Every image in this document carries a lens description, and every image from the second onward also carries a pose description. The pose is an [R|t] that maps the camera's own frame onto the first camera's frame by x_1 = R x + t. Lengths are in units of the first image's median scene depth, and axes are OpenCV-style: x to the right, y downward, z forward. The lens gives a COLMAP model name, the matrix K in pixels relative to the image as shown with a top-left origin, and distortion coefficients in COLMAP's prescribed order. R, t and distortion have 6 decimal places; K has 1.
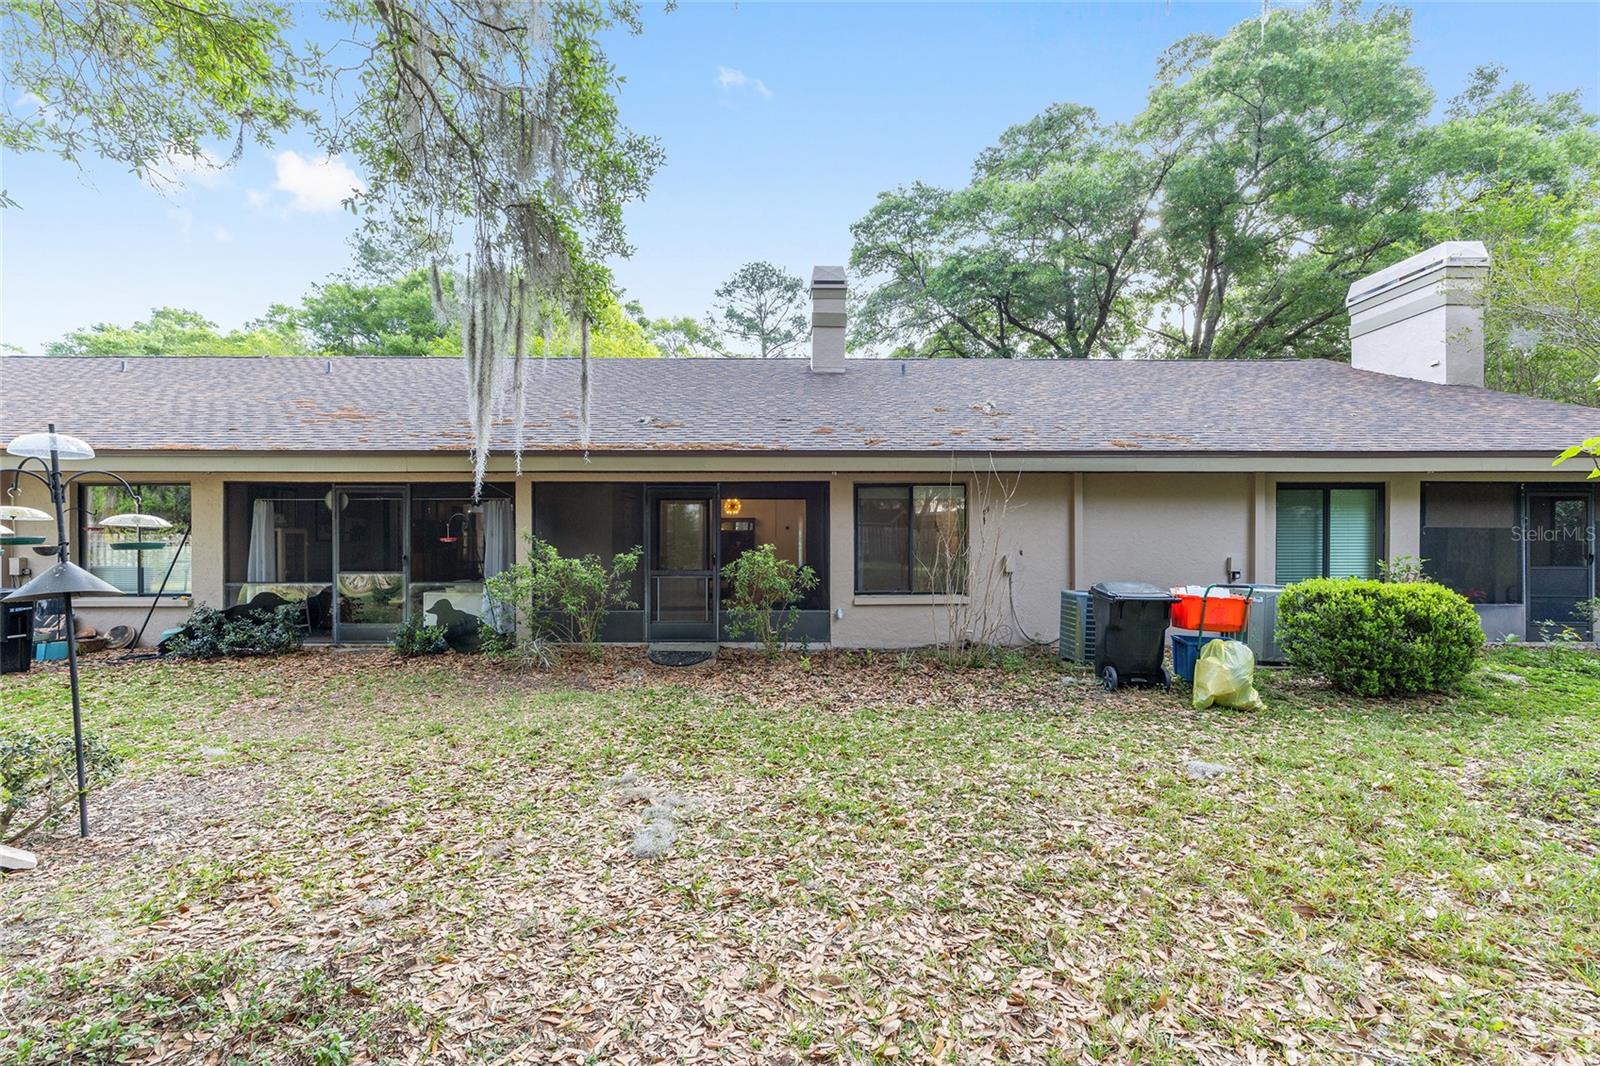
lens RADIAL K [[640.7, 0, 793.9], [0, 640.7, 534.7], [0, 0, 1]] dist [-0.005875, 0.002147]
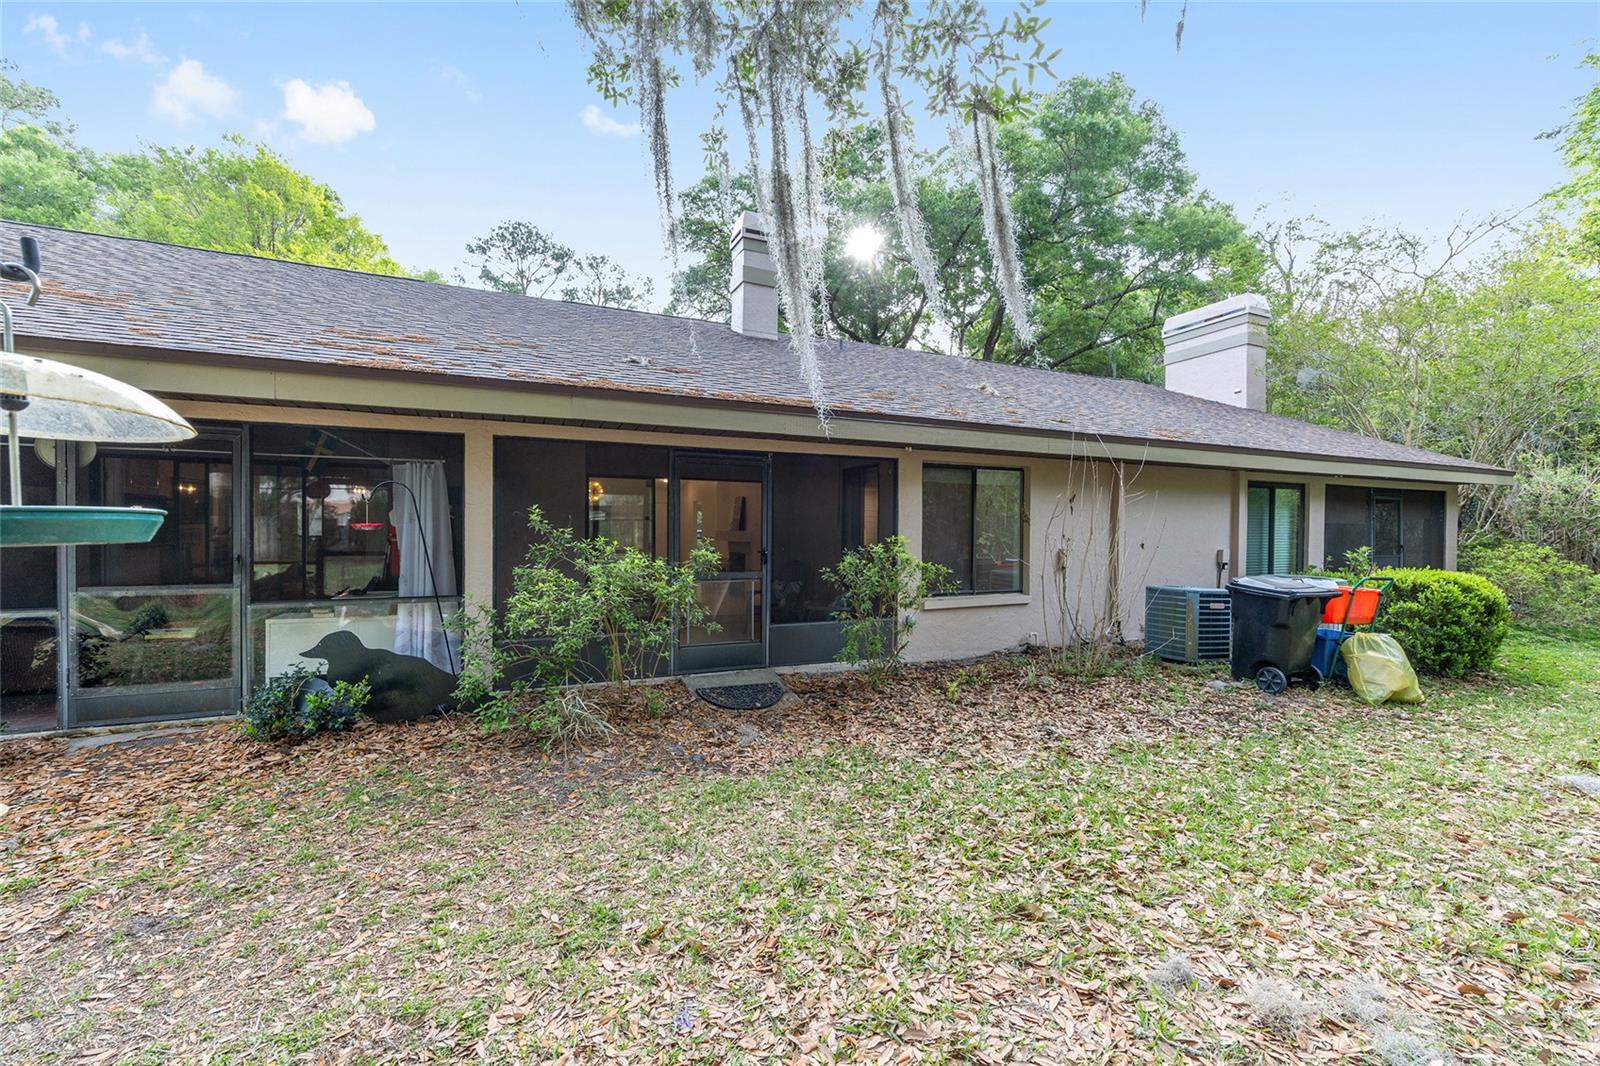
lens RADIAL K [[640.7, 0, 794.6], [0, 640.7, 525.4], [0, 0, 1]] dist [-0.005875, 0.002147]
pose [[0.921677, 0.009637, 0.387838, -0.371721], [-0.006678, 0.999937, -0.008976, 0.009002], [-0.387900, 0.005683, 0.921684, 0.301359]]
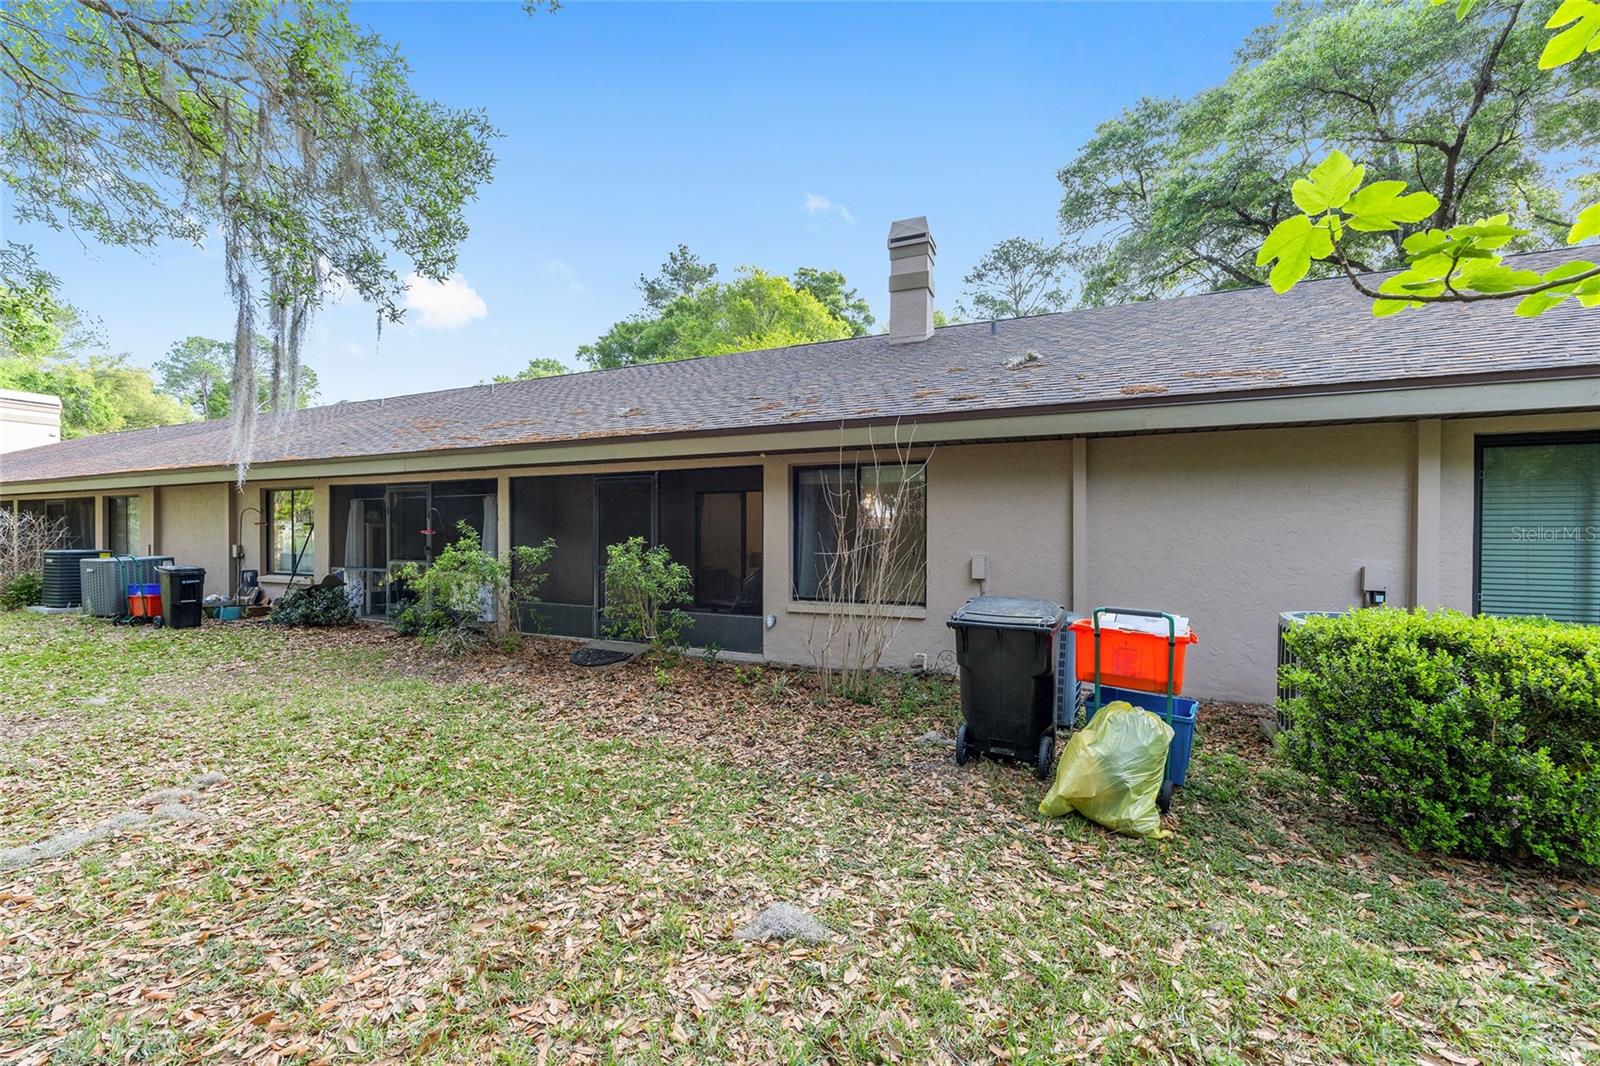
lens RADIAL K [[640.7, 0, 799.7], [0, 640.7, 538.7], [0, 0, 1]] dist [-0.005875, 0.002147]
pose [[0.907991, 0.006985, -0.418931, 0.452453], [-0.003809, 0.999957, 0.008416, 0.006718], [0.418972, -0.006046, 0.907979, 0.242386]]
